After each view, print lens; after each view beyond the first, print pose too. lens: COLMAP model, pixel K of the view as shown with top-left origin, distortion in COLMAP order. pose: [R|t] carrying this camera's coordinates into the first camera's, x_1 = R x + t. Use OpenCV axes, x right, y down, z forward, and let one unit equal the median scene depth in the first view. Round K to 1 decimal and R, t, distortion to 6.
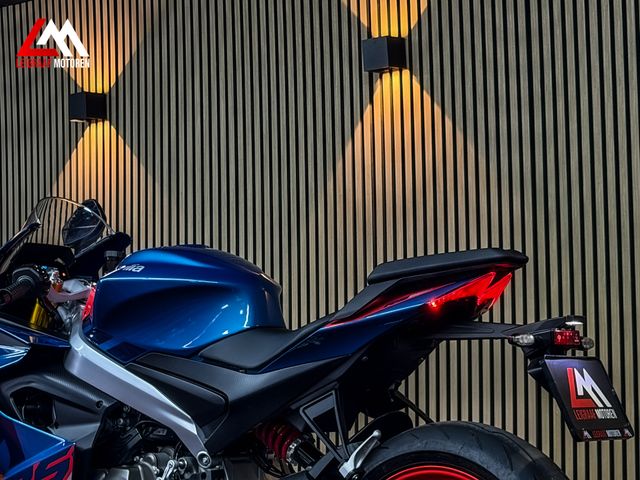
lens RADIAL K [[1465.5, 0, 320.0], [0, 1465.5, 240.0], [0, 0, 1]] dist [0.121499, 0.007576]
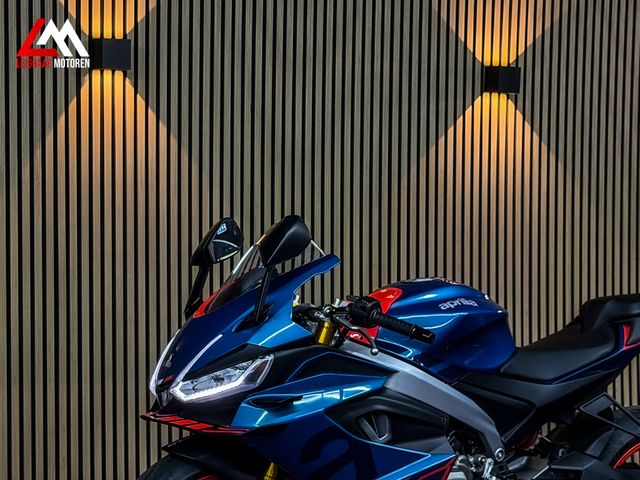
lens RADIAL K [[1465.5, 0, 320.0], [0, 1465.5, 240.0], [0, 0, 1]] dist [0.121499, 0.007576]
pose [[0.379691, 0.001040, 0.925113, -1.231039], [-0.080026, 0.996288, 0.031725, -0.056907], [-0.921646, -0.086079, 0.378364, 0.648825]]
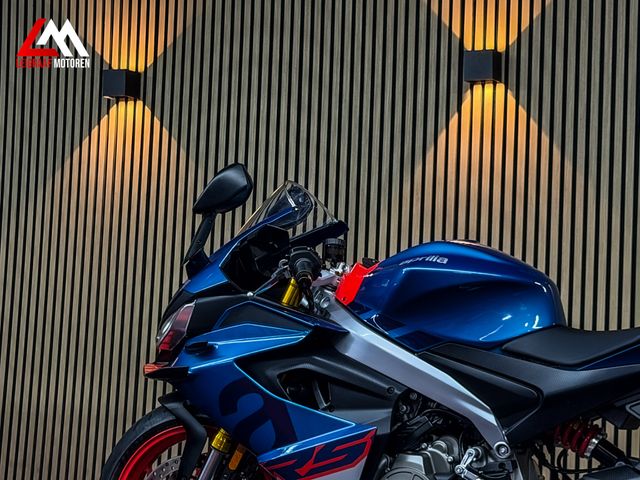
lens RADIAL K [[1465.5, 0, 320.0], [0, 1465.5, 240.0], [0, 0, 1]] dist [0.121499, 0.007576]
pose [[0.966530, 0.076779, 0.244795, -0.443805], [-0.076573, 0.997010, -0.010373, 0.021809], [-0.244860, -0.008719, 0.969519, 0.028075]]
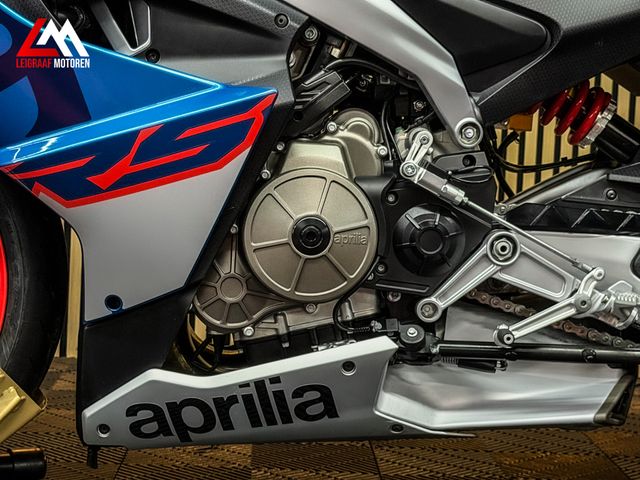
lens RADIAL K [[1465.5, 0, 320.0], [0, 1465.5, 240.0], [0, 0, 1]] dist [0.121499, 0.007576]
pose [[0.740371, -0.007074, 0.672161, -0.481118], [-0.110846, 0.984971, 0.132459, 0.115374], [-0.662996, -0.172575, 0.728460, 0.584047]]
